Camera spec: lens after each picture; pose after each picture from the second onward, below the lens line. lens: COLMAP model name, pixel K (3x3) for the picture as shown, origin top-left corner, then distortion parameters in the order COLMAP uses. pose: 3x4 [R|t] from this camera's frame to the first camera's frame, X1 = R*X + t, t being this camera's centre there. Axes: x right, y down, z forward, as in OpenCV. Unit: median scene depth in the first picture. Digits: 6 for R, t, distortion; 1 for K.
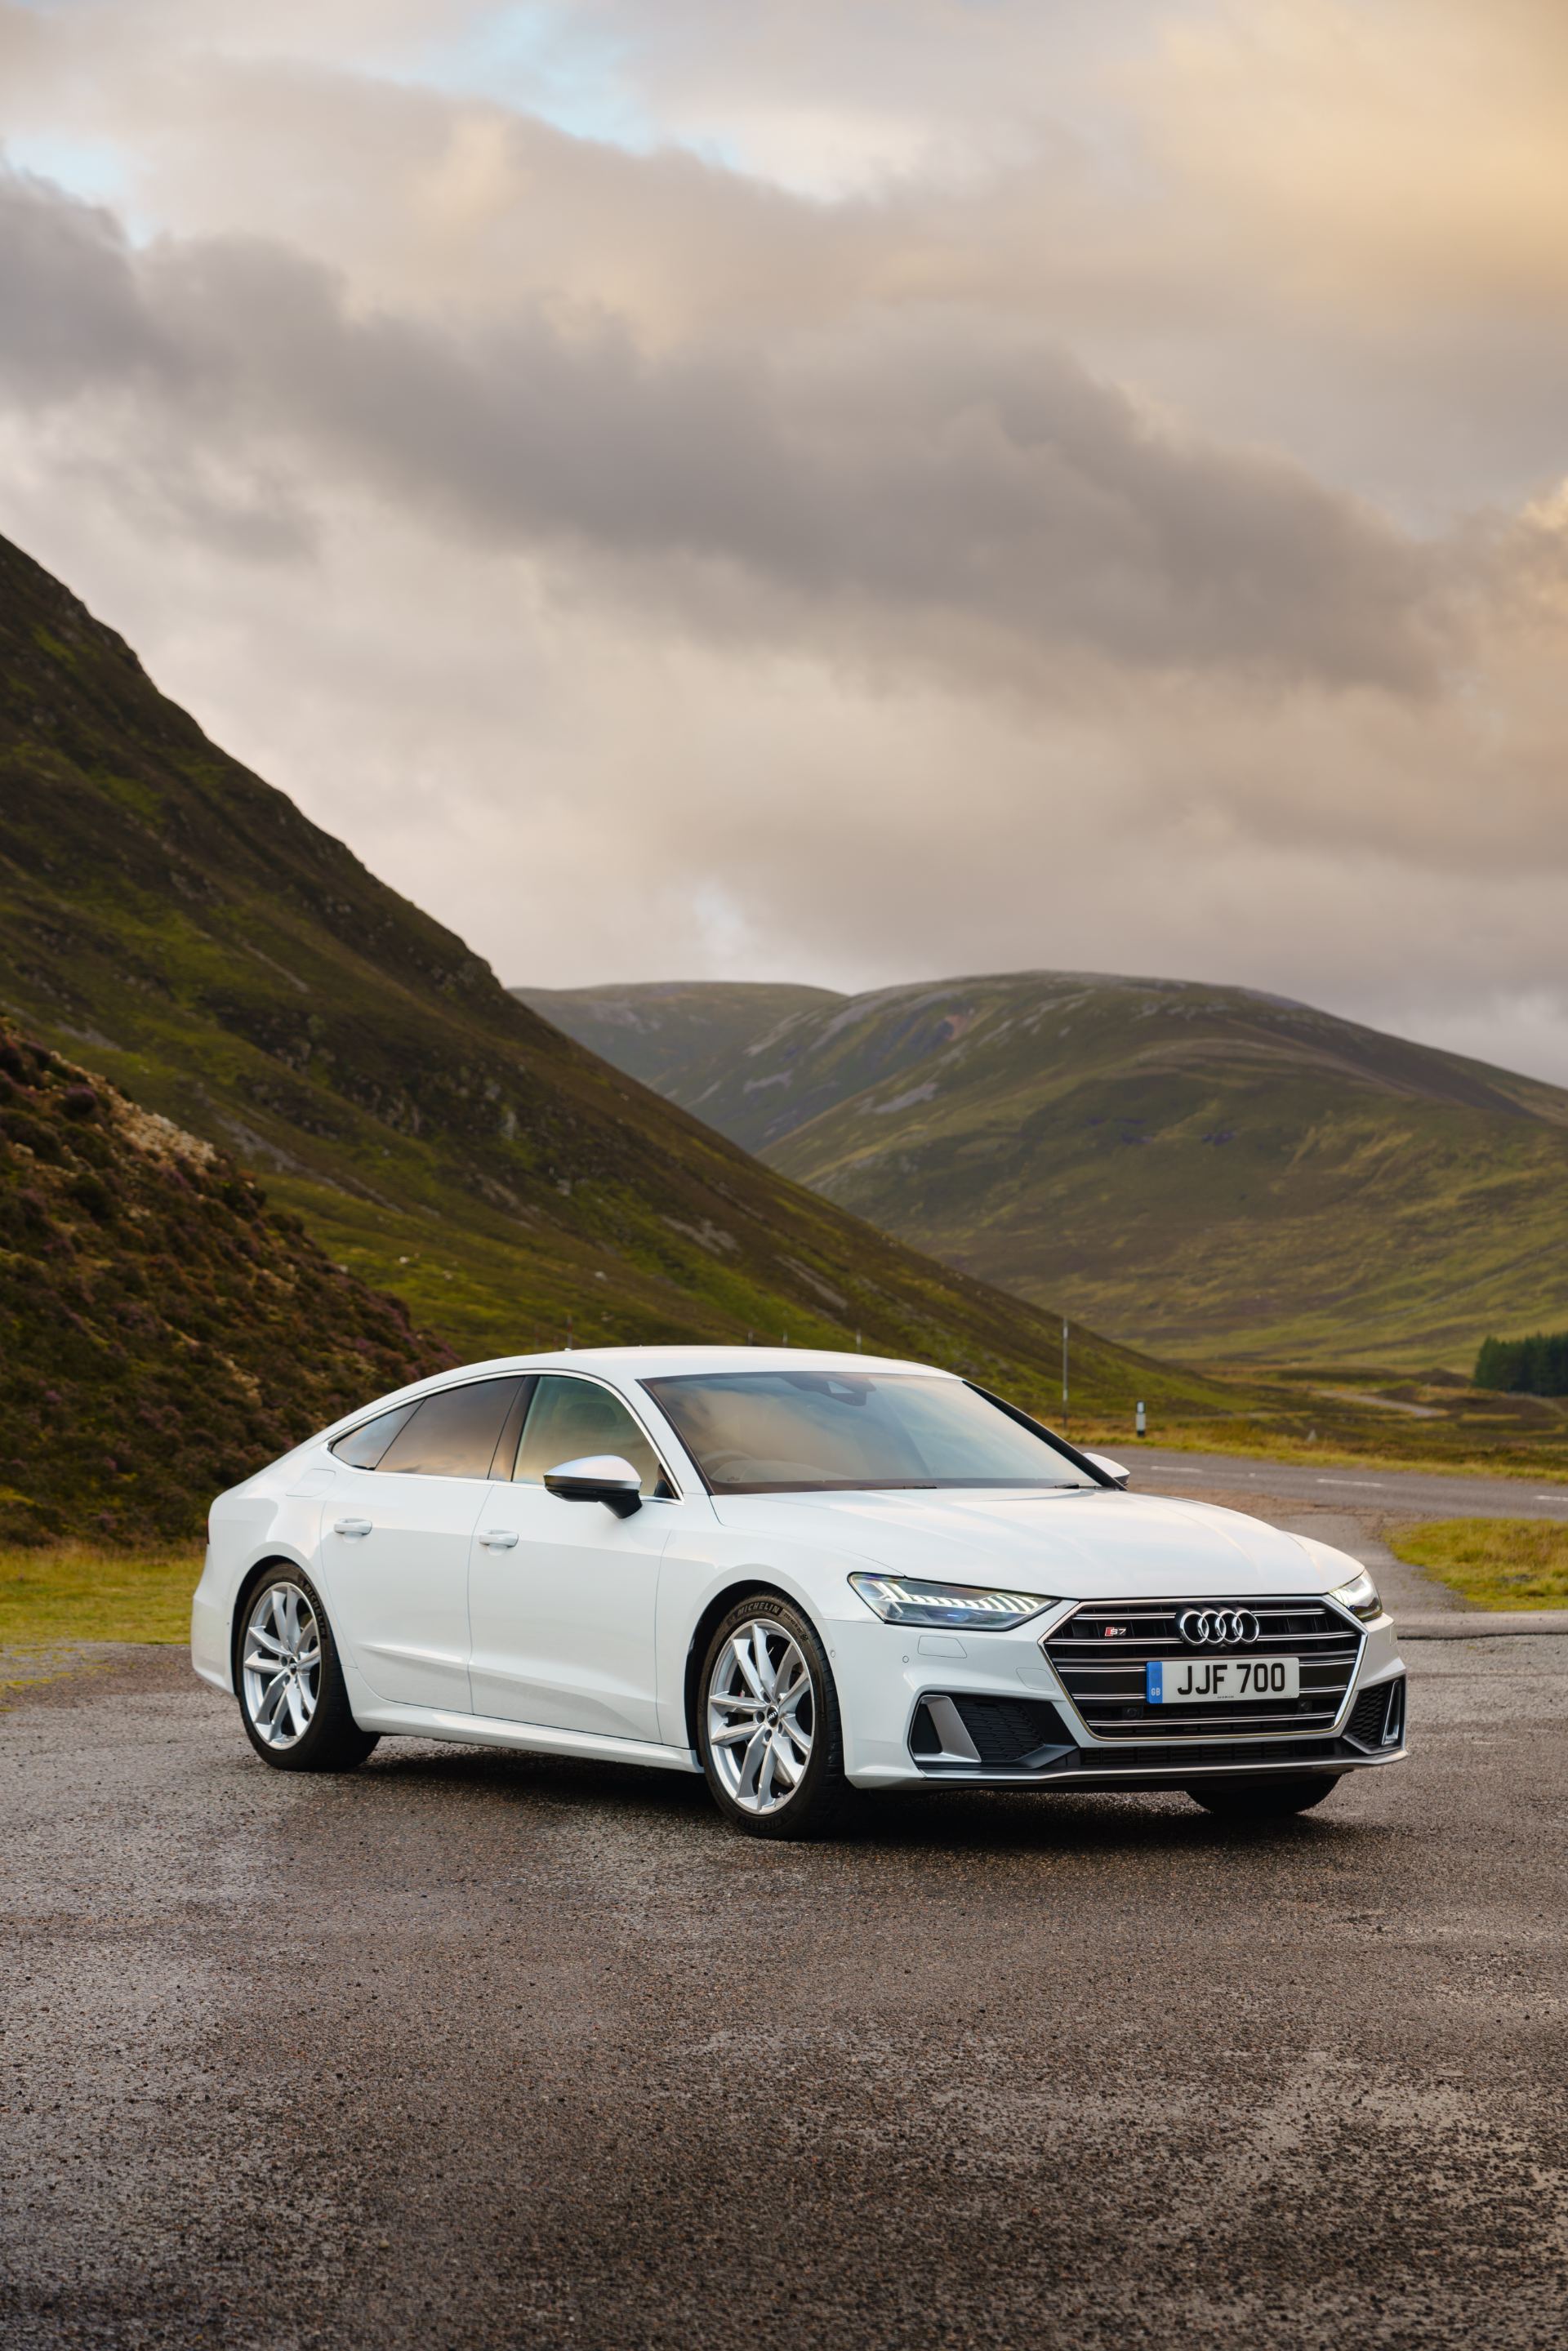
lens RADIAL K [[6468.5, 0, 784.0], [0, 6468.5, 1175.5], [0, 0, 1]] dist [0.217165, -0.474745]
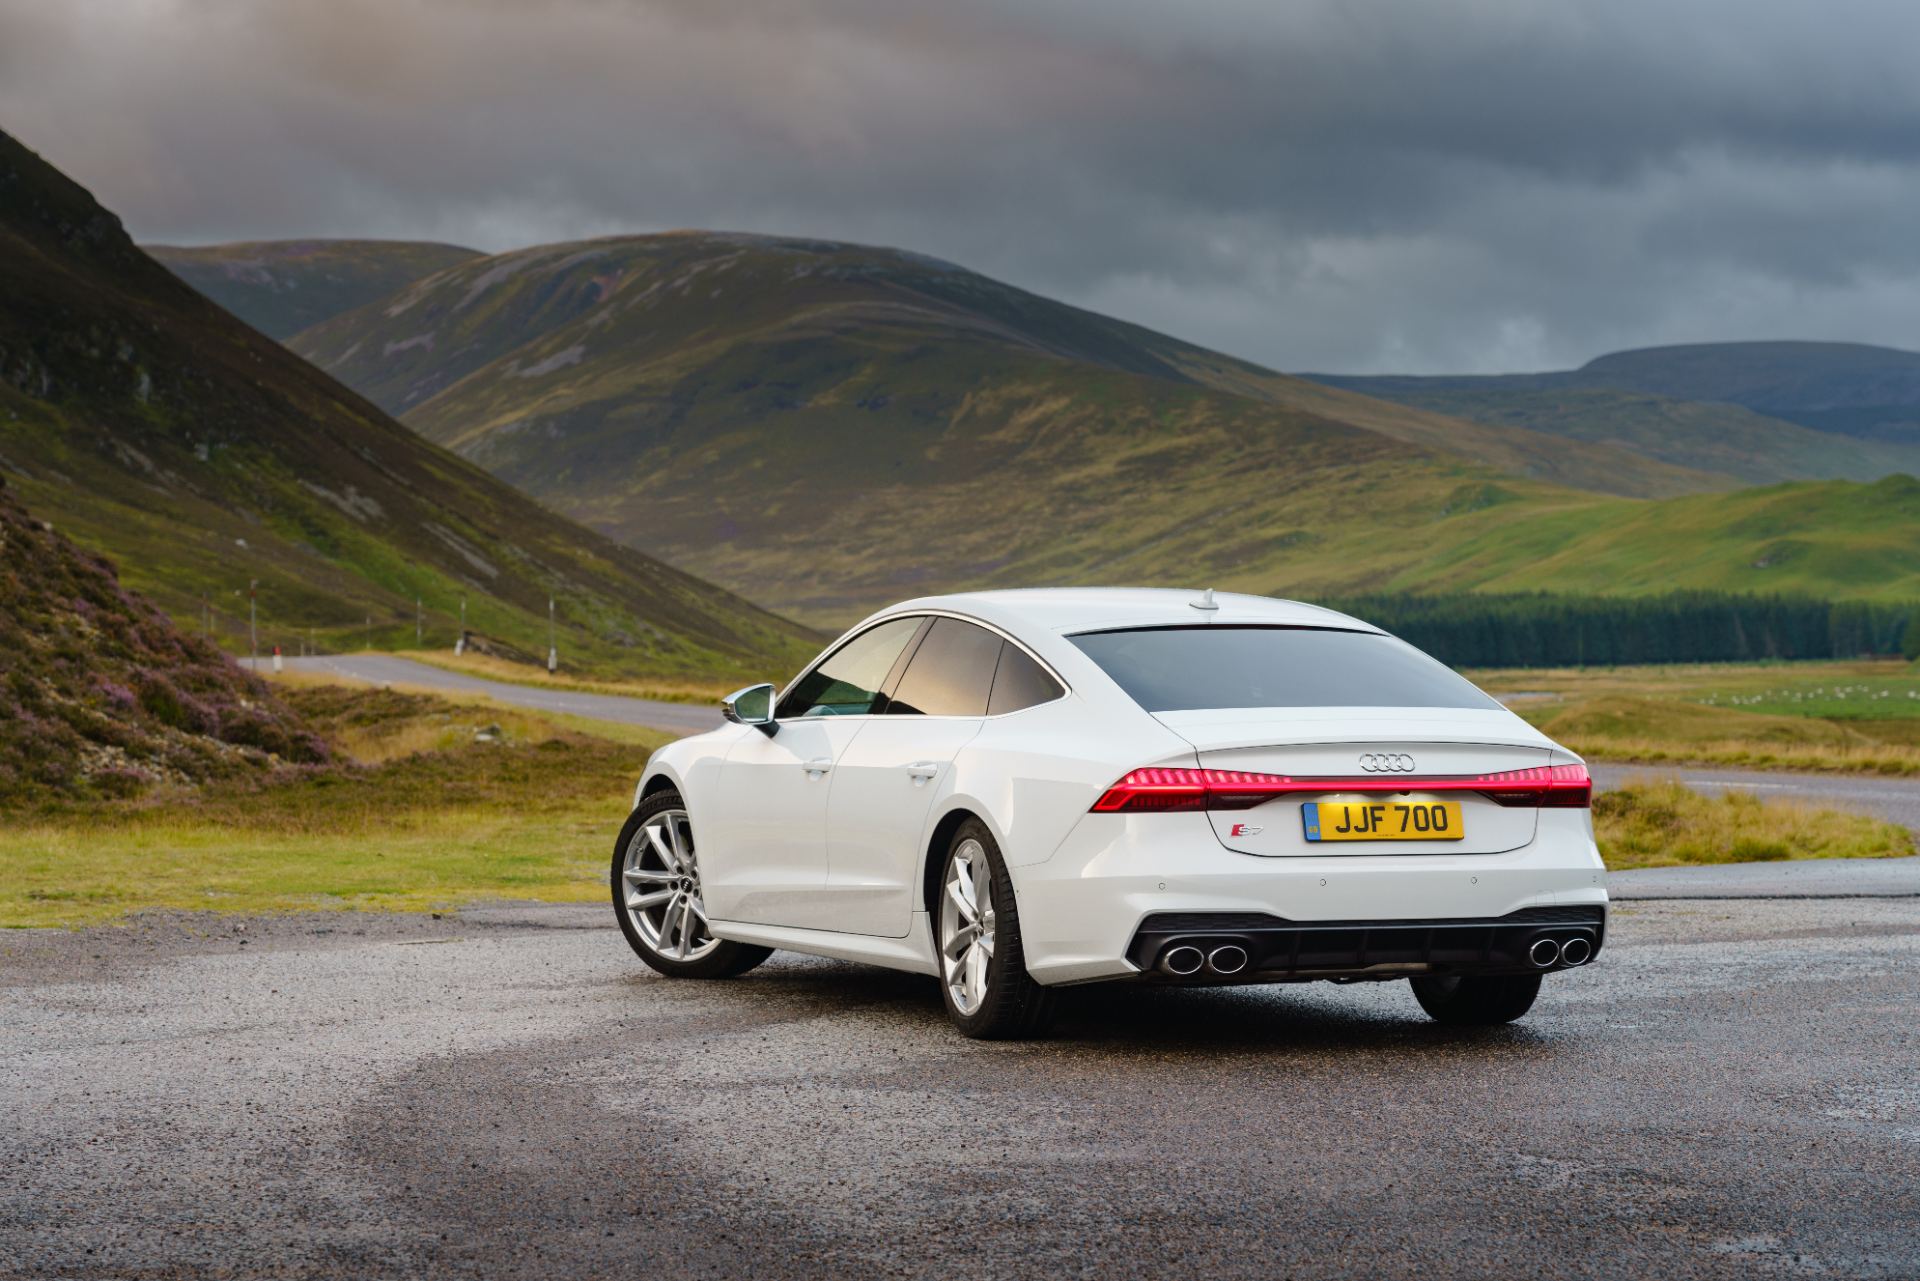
lens RADIAL K [[6360.0, 0, 963.5], [0, 6360.0, 713.2], [0, 0, 1]] dist [0.237493, -0.655173]
pose [[0.994664, -0.003933, 0.103092, -0.019184], [-0.000176, 0.999207, 0.039817, 0.002823], [-0.103167, -0.039623, 0.993875, 0.042046]]
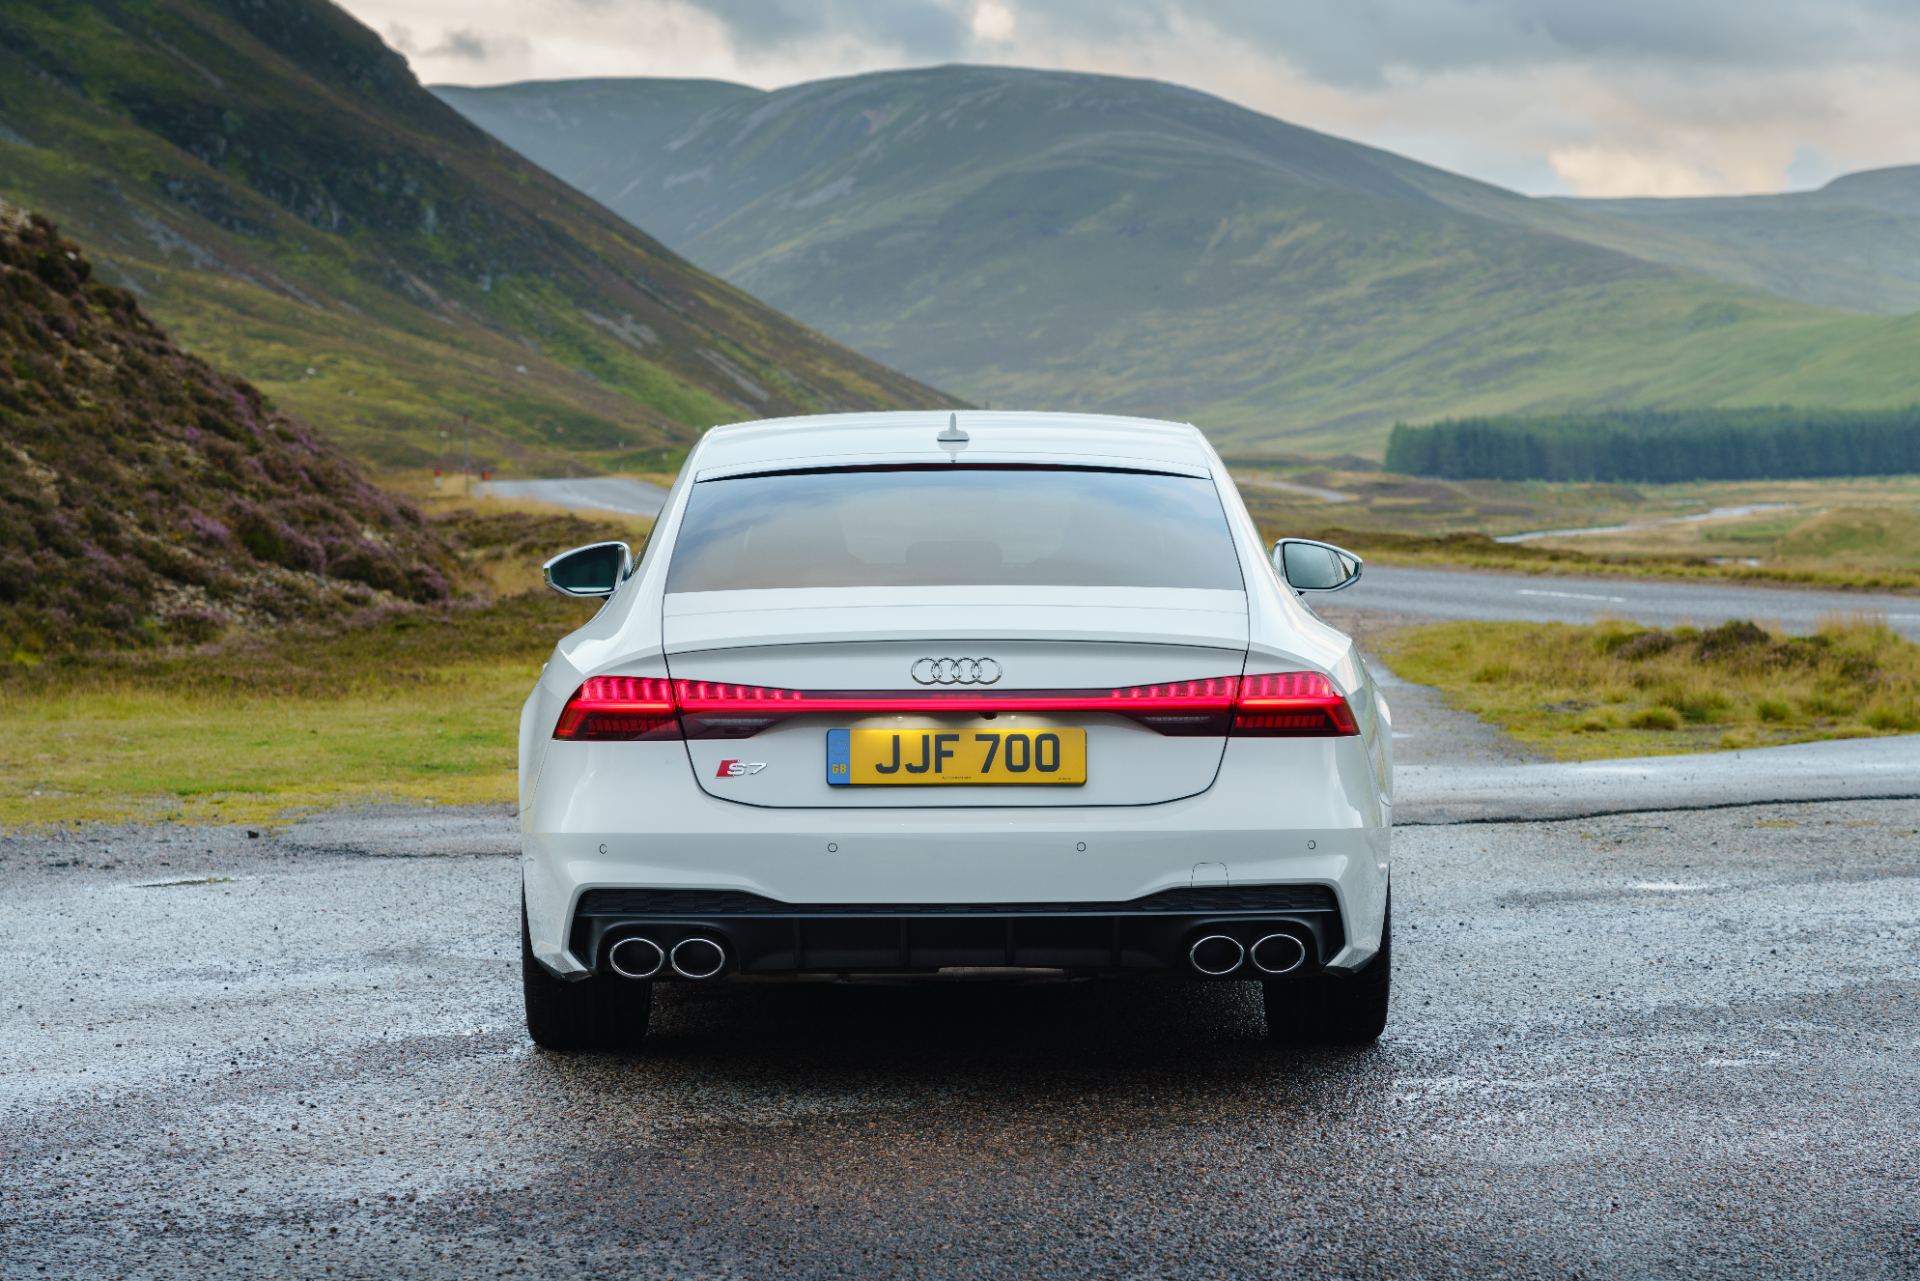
lens RADIAL K [[5495.8, 0, 984.5], [0, 5495.8, 695.3], [0, 0, 1]] dist [0.154466, 0.140034]
pose [[0.998957, -0.012252, 0.043980, 0.005161], [0.009062, 0.997363, 0.072012, 0.004847], [-0.044747, -0.071539, 0.996434, 0.139413]]
